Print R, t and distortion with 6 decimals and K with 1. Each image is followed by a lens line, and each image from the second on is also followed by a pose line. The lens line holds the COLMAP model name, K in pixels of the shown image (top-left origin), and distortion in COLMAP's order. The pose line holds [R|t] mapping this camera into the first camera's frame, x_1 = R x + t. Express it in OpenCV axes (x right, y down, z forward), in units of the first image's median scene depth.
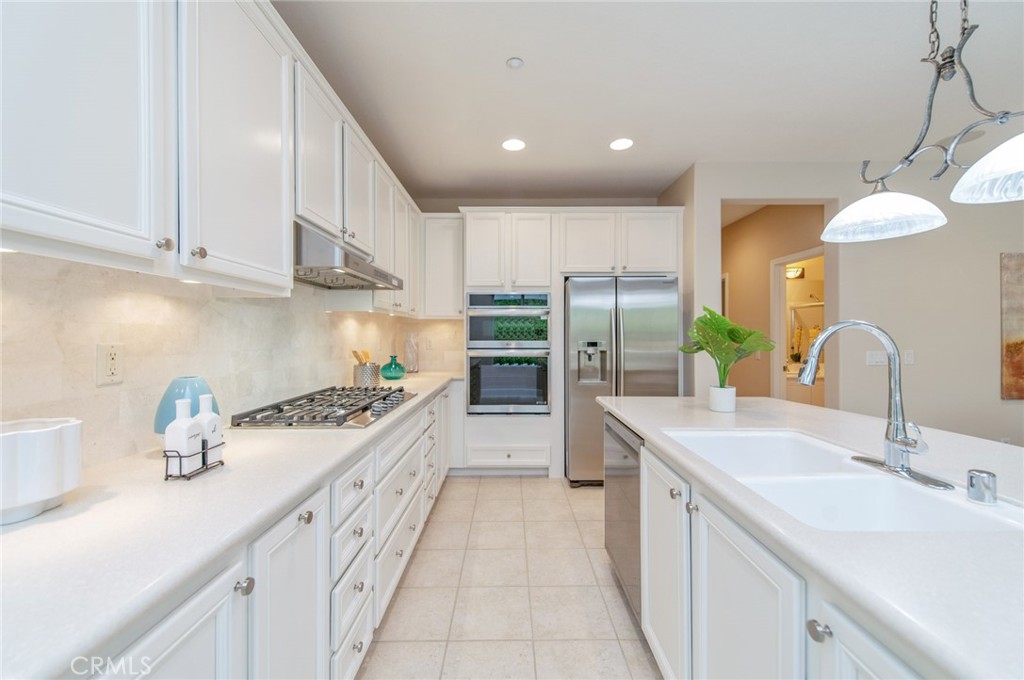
lens RADIAL K [[401.0, 0, 511.8], [0, 401.0, 335.6], [0, 0, 1]] dist [0.014974, -0.003591]
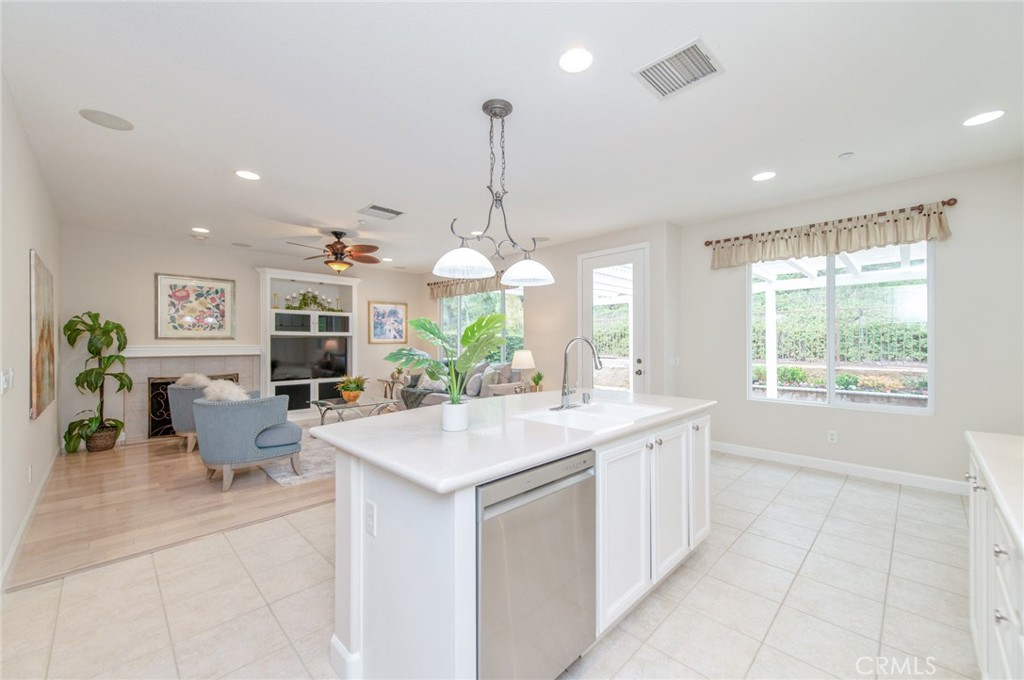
lens RADIAL K [[401.0, 0, 514.9], [0, 401.0, 343.5], [0, 0, 1]] dist [0.014974, -0.003591]
pose [[-0.707847, 0.000124, 0.706366, -0.112565], [0.002649, 0.999993, 0.002479, -0.003727], [-0.706361, 0.003625, -0.707843, 0.865967]]
